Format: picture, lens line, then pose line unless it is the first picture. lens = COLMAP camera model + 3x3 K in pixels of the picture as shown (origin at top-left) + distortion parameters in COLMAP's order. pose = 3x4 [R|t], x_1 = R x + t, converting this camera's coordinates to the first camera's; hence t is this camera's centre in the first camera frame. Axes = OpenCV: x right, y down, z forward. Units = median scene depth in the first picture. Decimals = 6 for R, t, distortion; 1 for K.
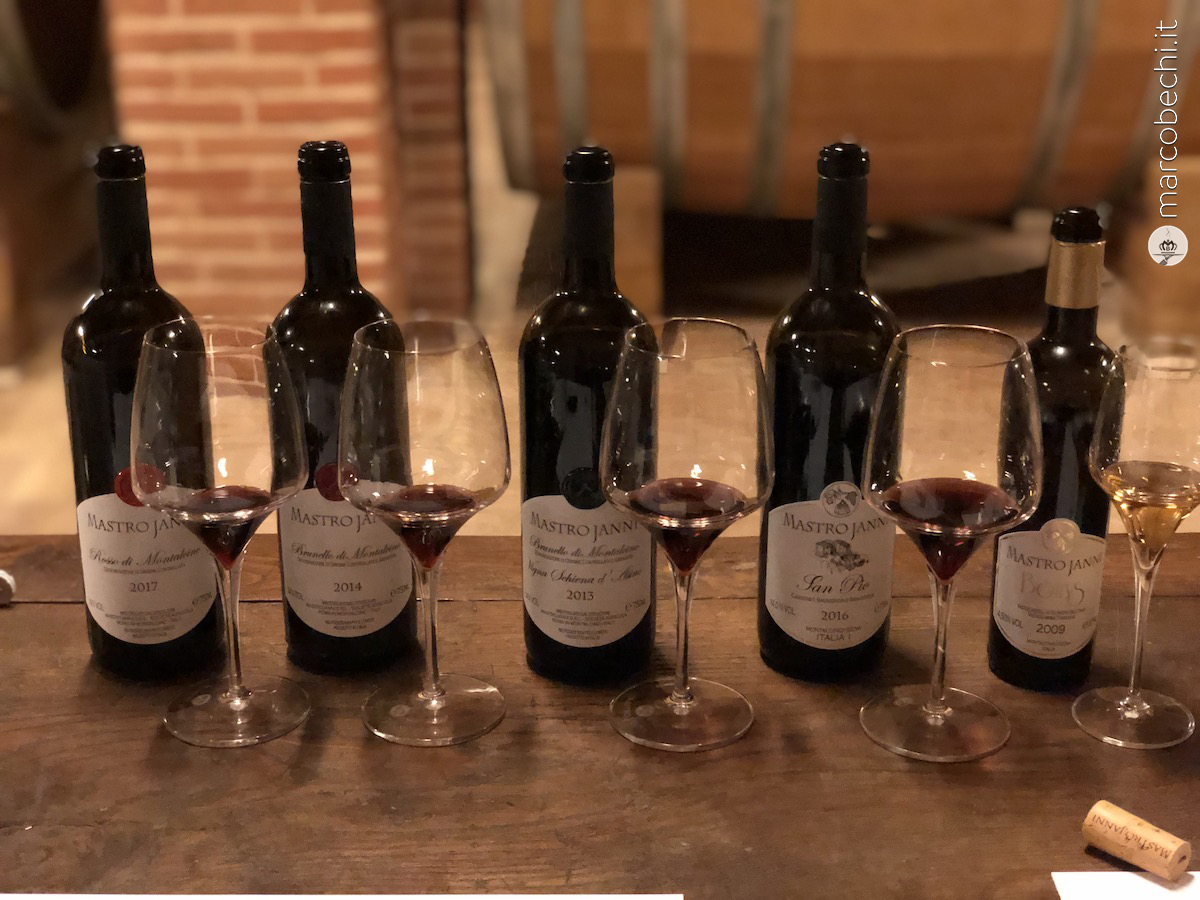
lens RADIAL K [[1816.9, 0, 600.0], [0, 1816.9, 450.0], [0, 0, 1]] dist [0.025134, -0.067111]
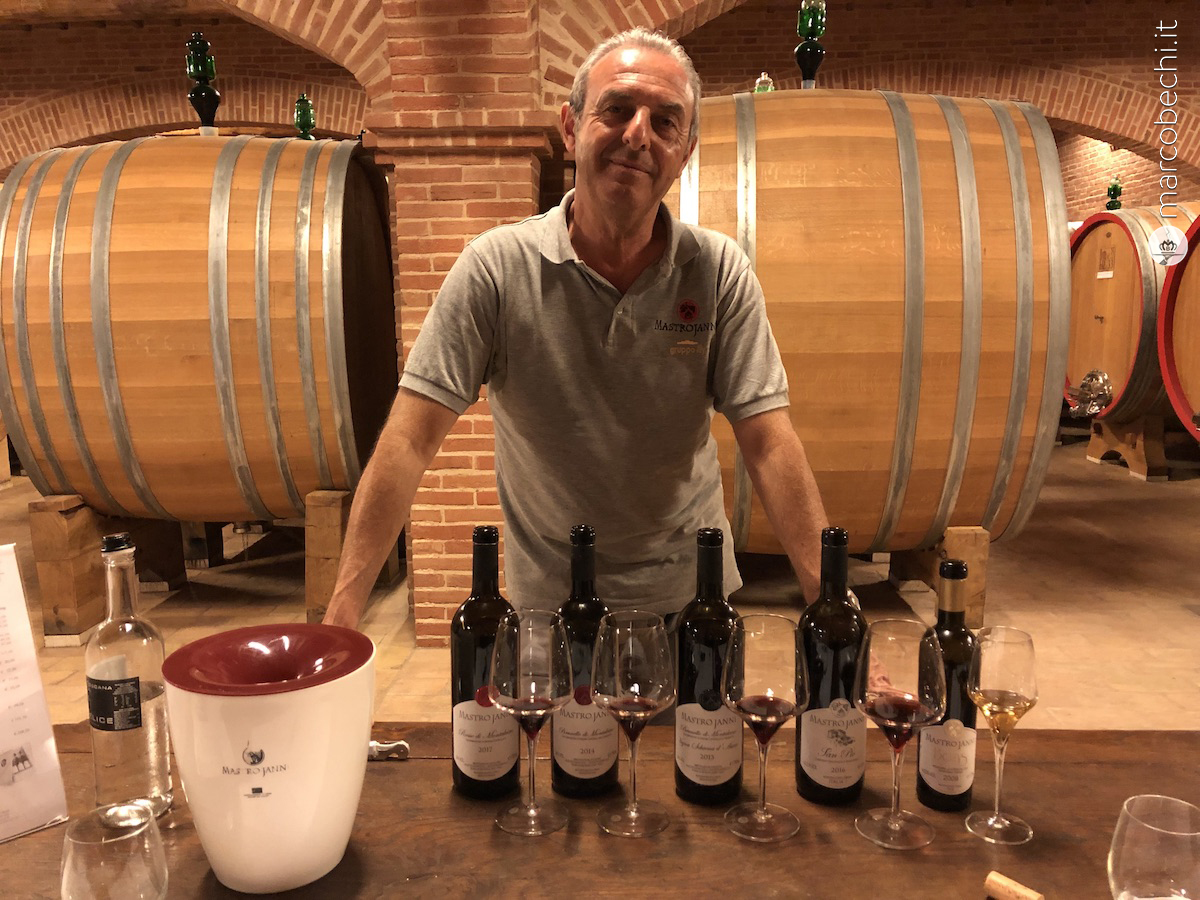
lens RADIAL K [[1011.5, 0, 600.0], [0, 1011.5, 450.0], [0, 0, 1]] dist [0.008573, -0.005341]
pose [[0.999728, 0.006348, -0.022428, -0.105266], [-0.011202, 0.974649, -0.223459, 0.002905], [0.020440, 0.223649, 0.974455, -0.136679]]
